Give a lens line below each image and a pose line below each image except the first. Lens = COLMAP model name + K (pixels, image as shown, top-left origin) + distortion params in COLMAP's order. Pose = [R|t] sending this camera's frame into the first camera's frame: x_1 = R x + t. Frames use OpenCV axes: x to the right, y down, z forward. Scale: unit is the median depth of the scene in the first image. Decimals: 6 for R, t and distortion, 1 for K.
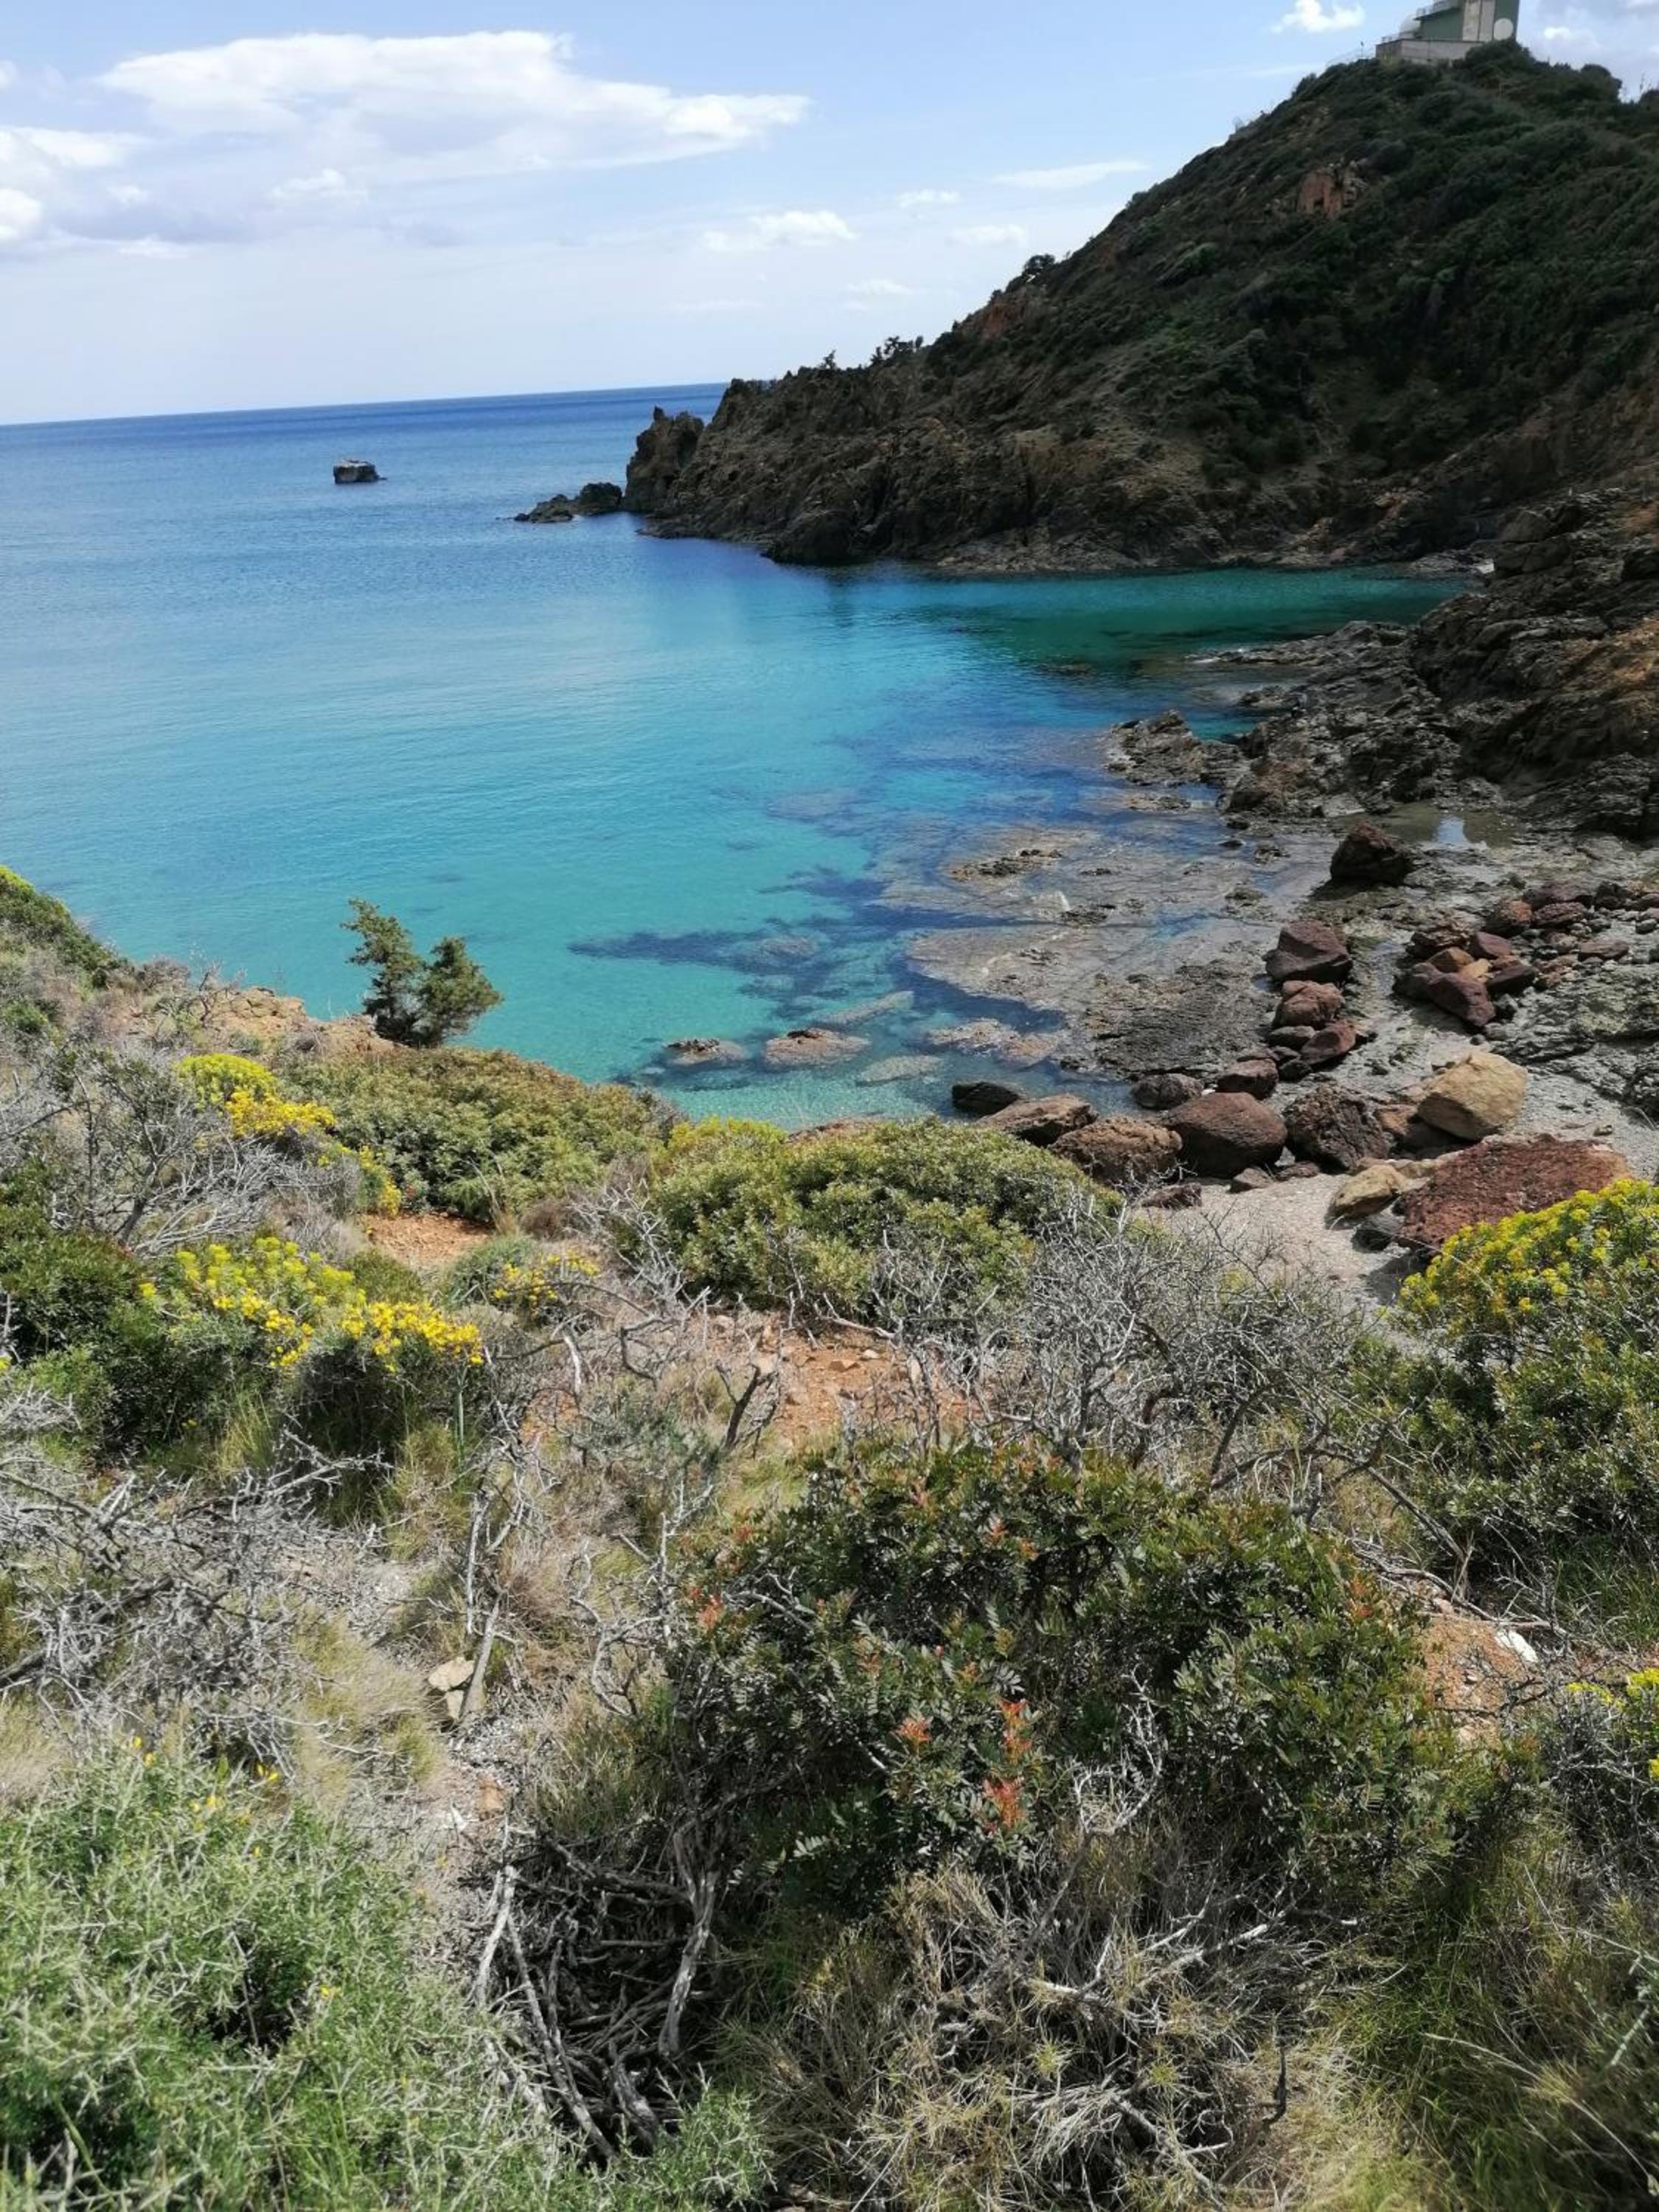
lens RADIAL K [[1626.5, 0, 828.6], [0, 1626.5, 1111.2], [0, 0, 1]] dist [0.042317, -0.051762]
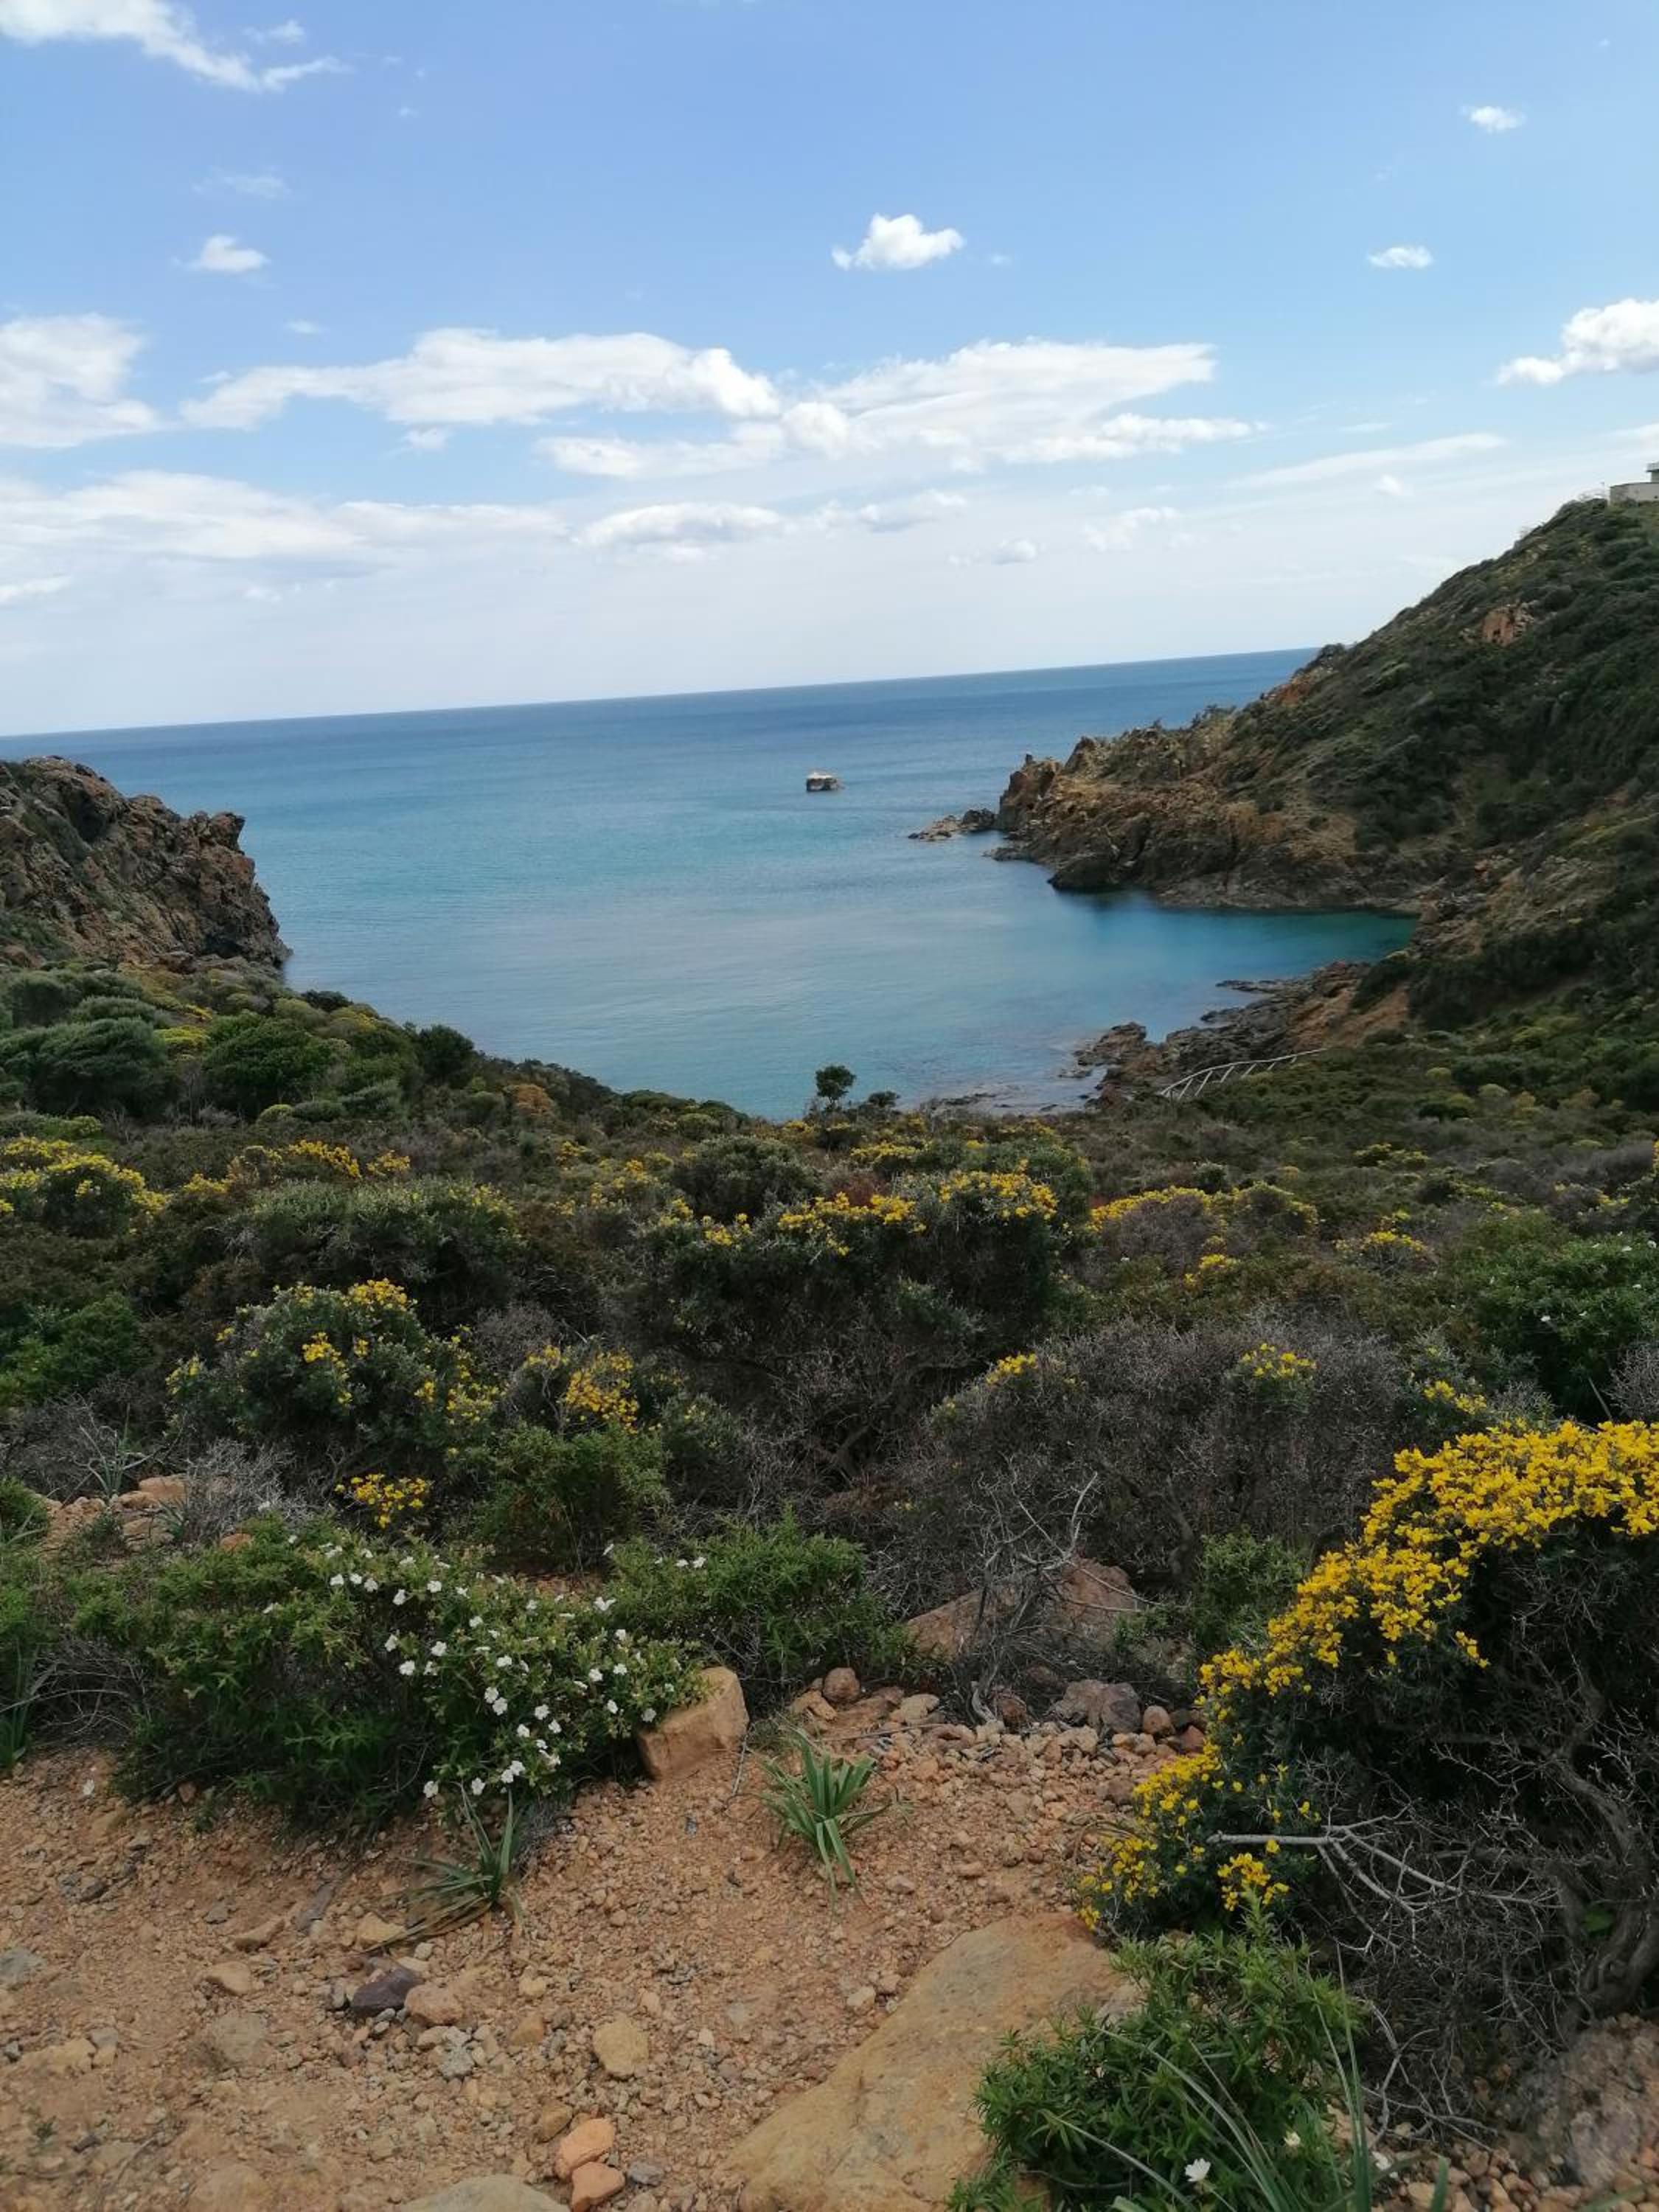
lens RADIAL K [[1626.5, 0, 830.2], [0, 1626.5, 1101.0], [0, 0, 1]] dist [0.042317, -0.051762]
pose [[0.957997, 0.062888, -0.279798, 0.189434], [-0.105124, 0.984753, -0.138599, 0.050612], [0.266816, 0.162191, 0.950002, -0.333465]]
